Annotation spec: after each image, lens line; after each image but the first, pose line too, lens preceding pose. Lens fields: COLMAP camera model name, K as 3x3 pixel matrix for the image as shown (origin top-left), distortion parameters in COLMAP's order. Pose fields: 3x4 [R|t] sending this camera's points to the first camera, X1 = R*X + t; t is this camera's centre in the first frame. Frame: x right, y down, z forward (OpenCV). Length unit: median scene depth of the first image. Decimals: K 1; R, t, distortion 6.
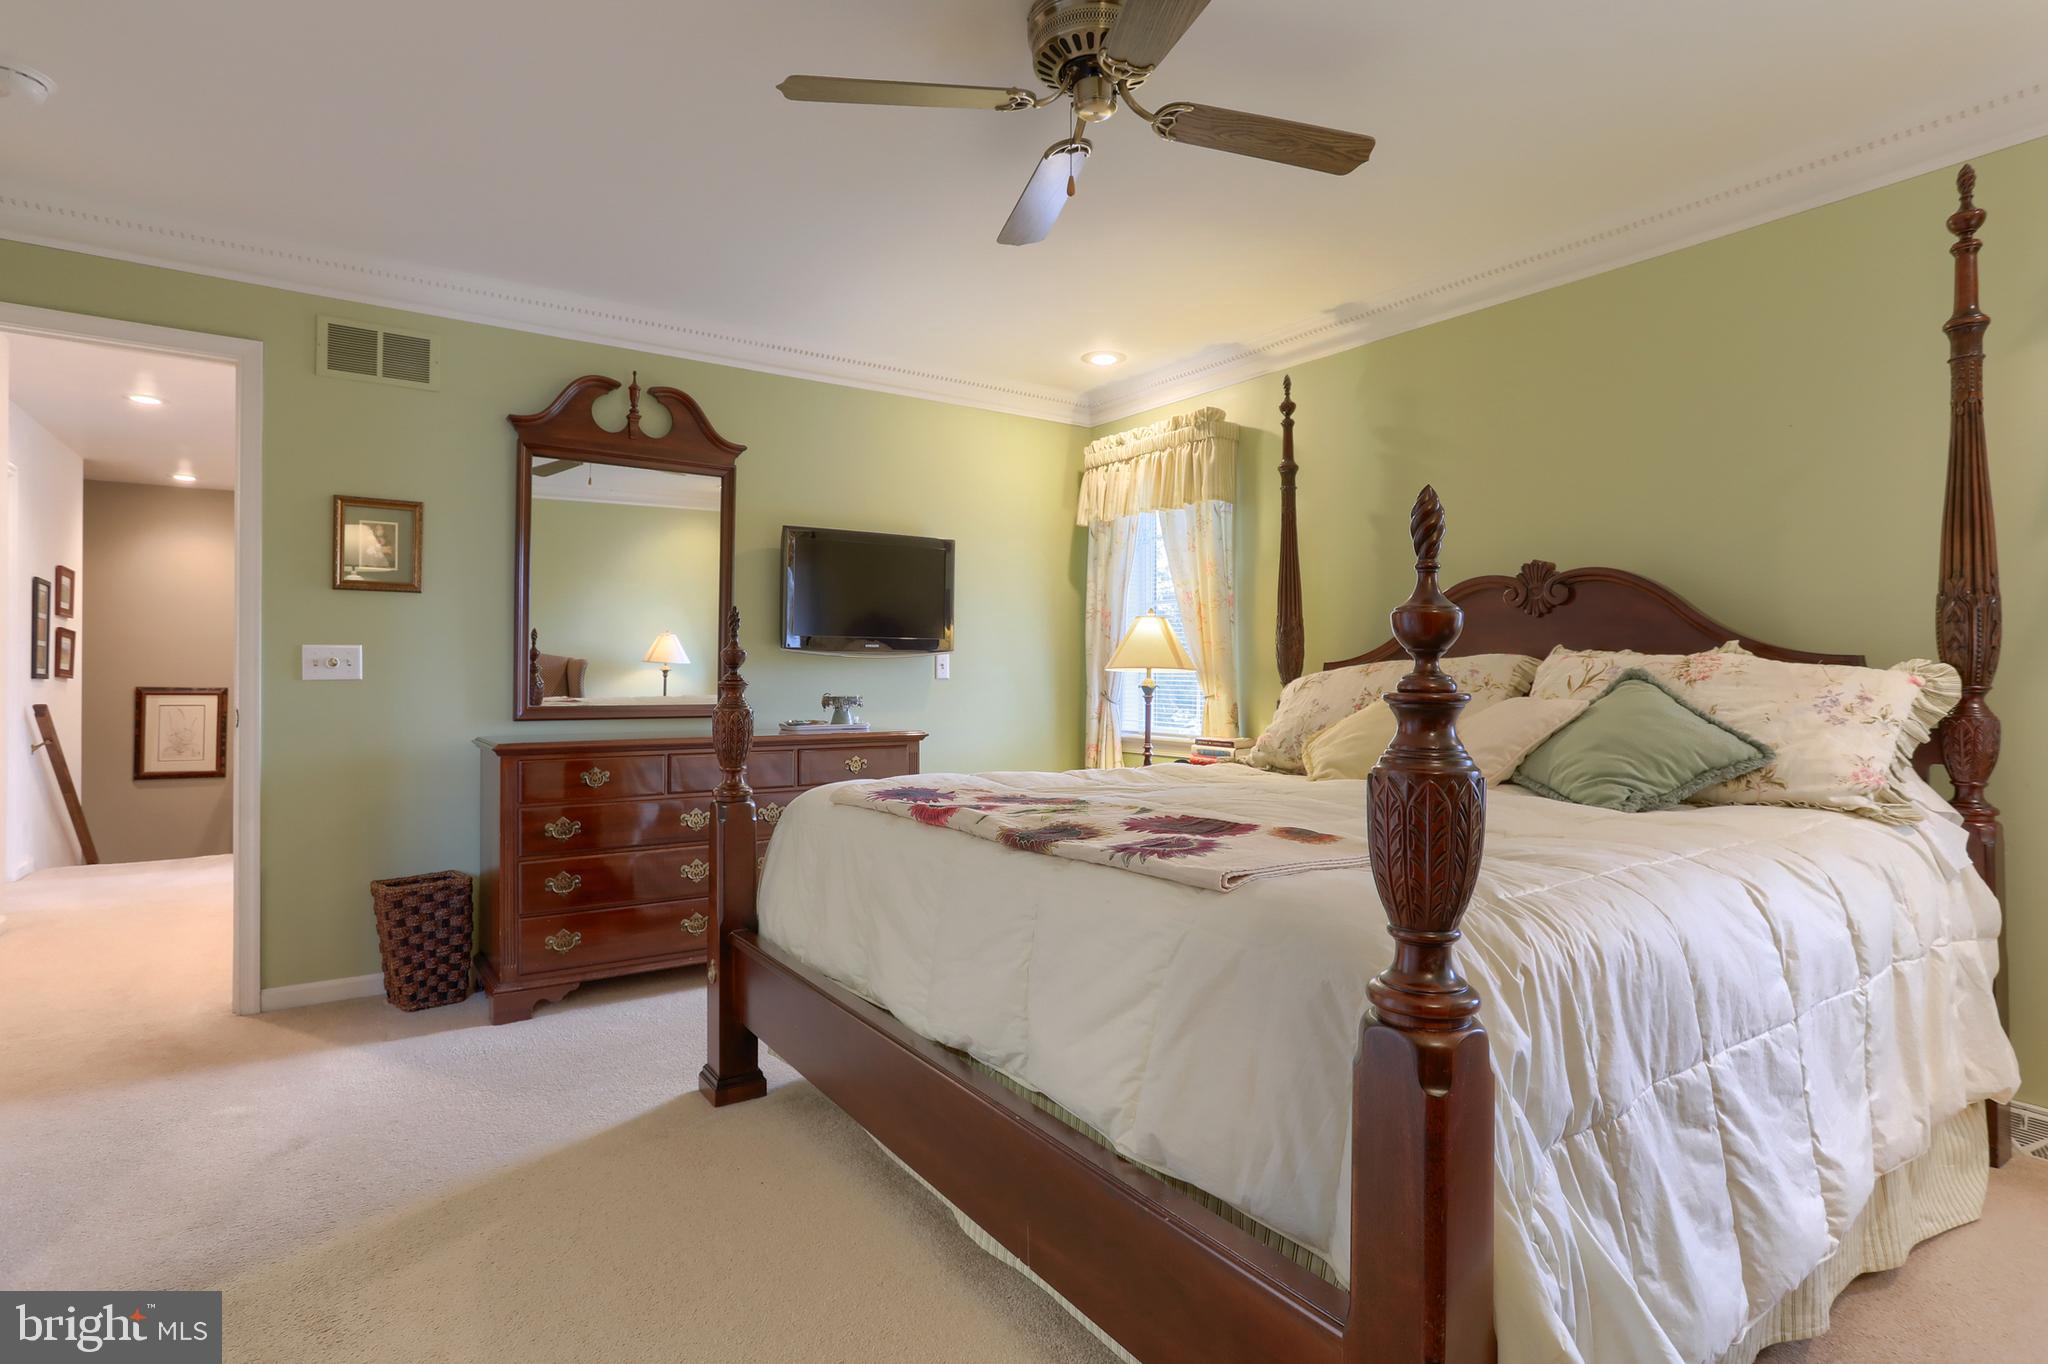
lens RADIAL K [[1013.7, 0, 1028.6], [0, 1013.7, 656.8], [0, 0, 1]] dist [-0.057450, 0.035032]
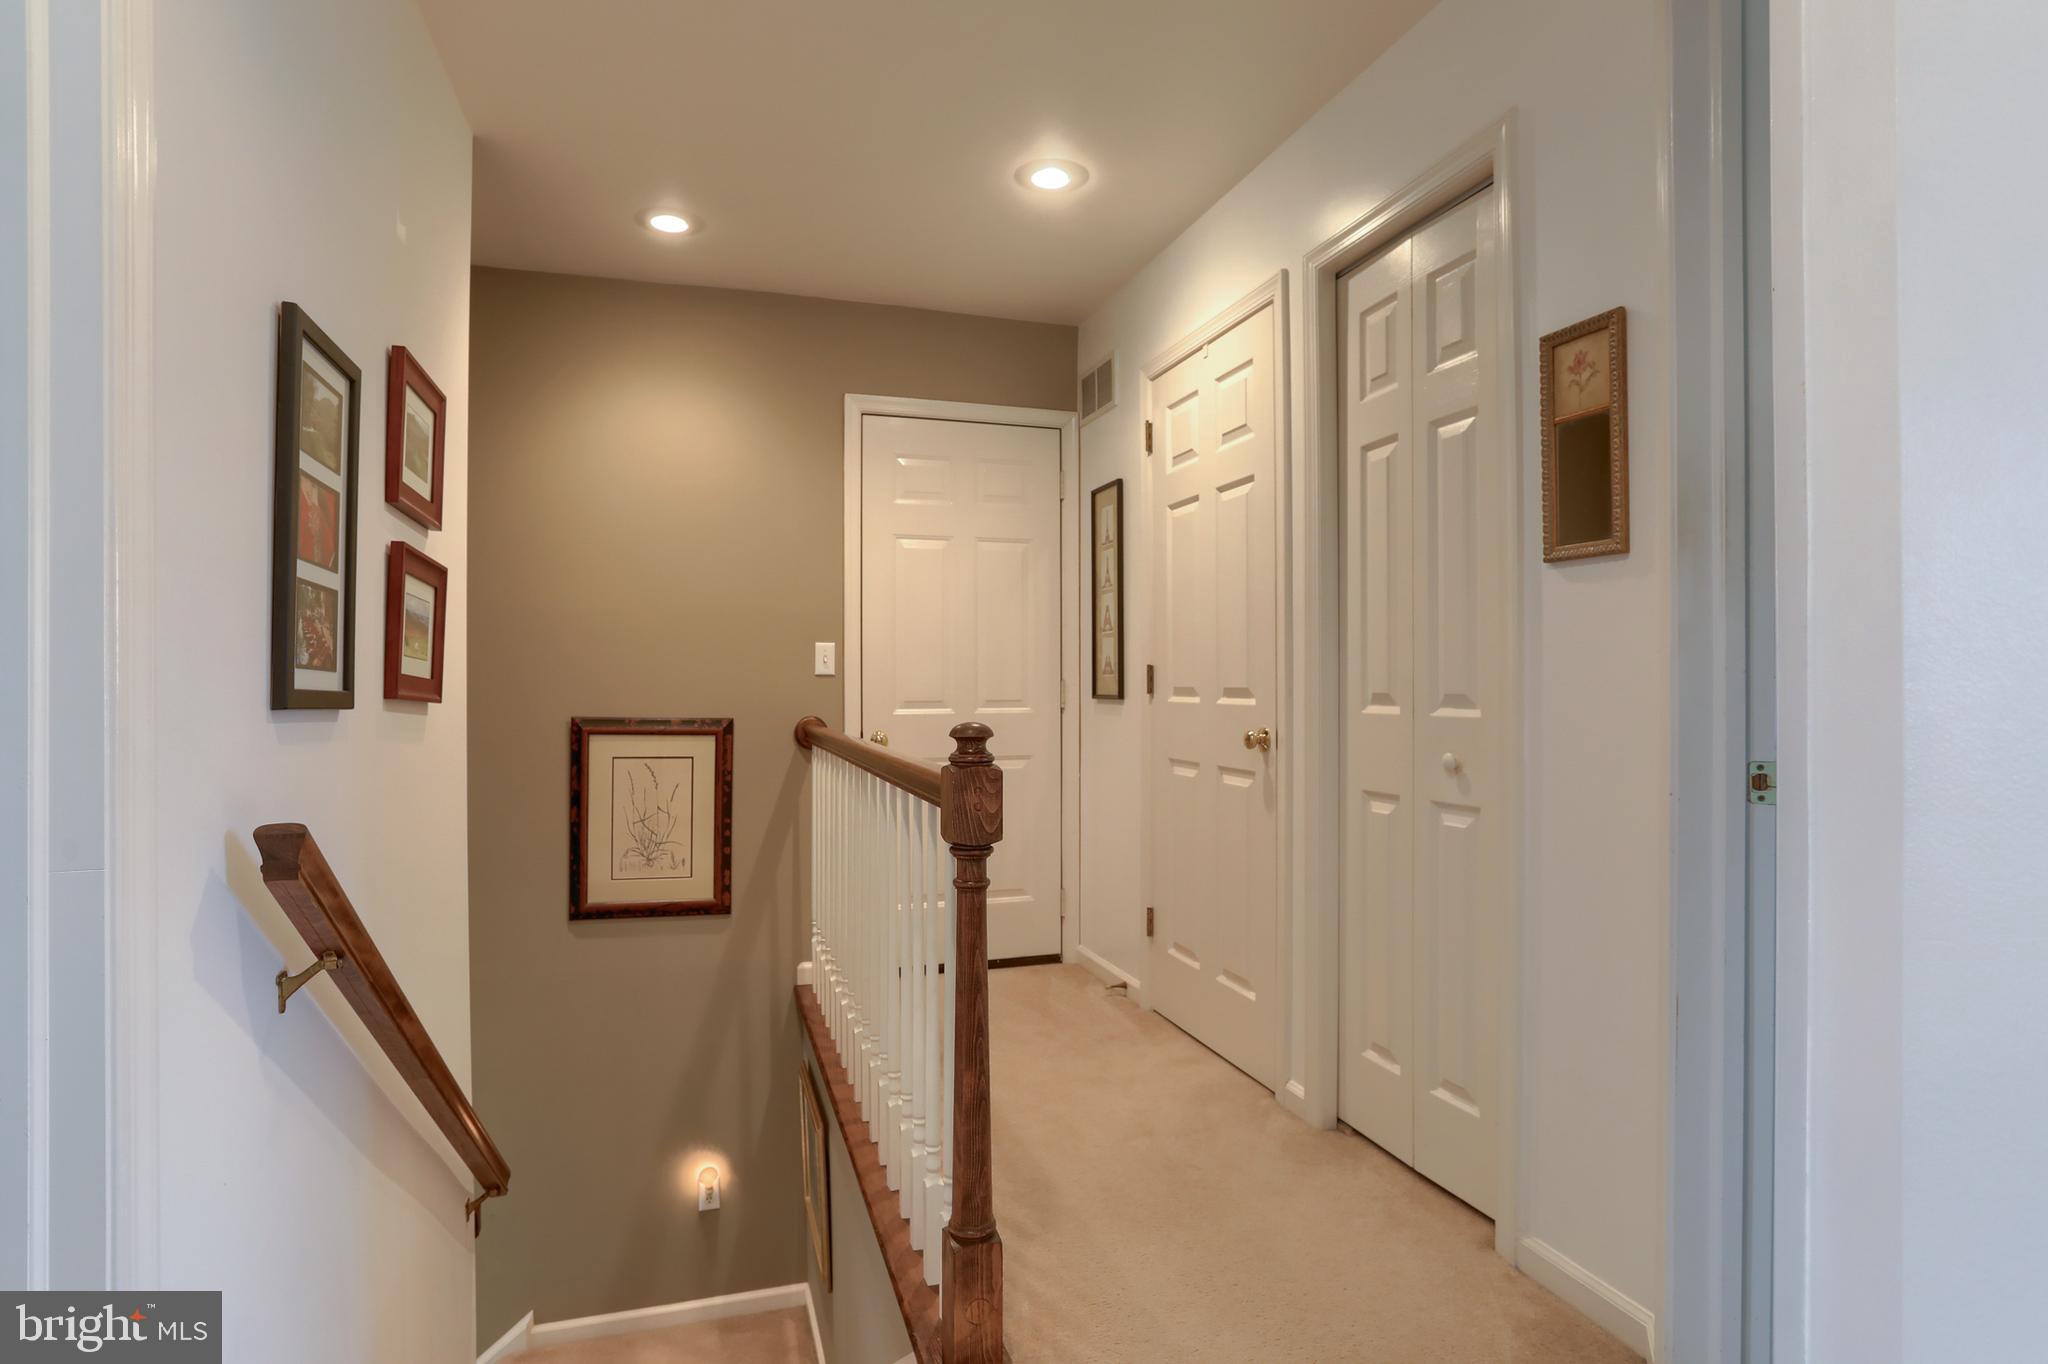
lens RADIAL K [[1075.7, 0, 1018.1], [0, 1075.7, 660.1], [0, 0, 1]] dist [-0.067953, 0.040267]
pose [[0.949606, -0.008789, -0.313324, -0.661335], [0.006869, 0.999950, -0.007233, 0.011001], [0.313372, 0.004717, 0.949619, 0.716724]]
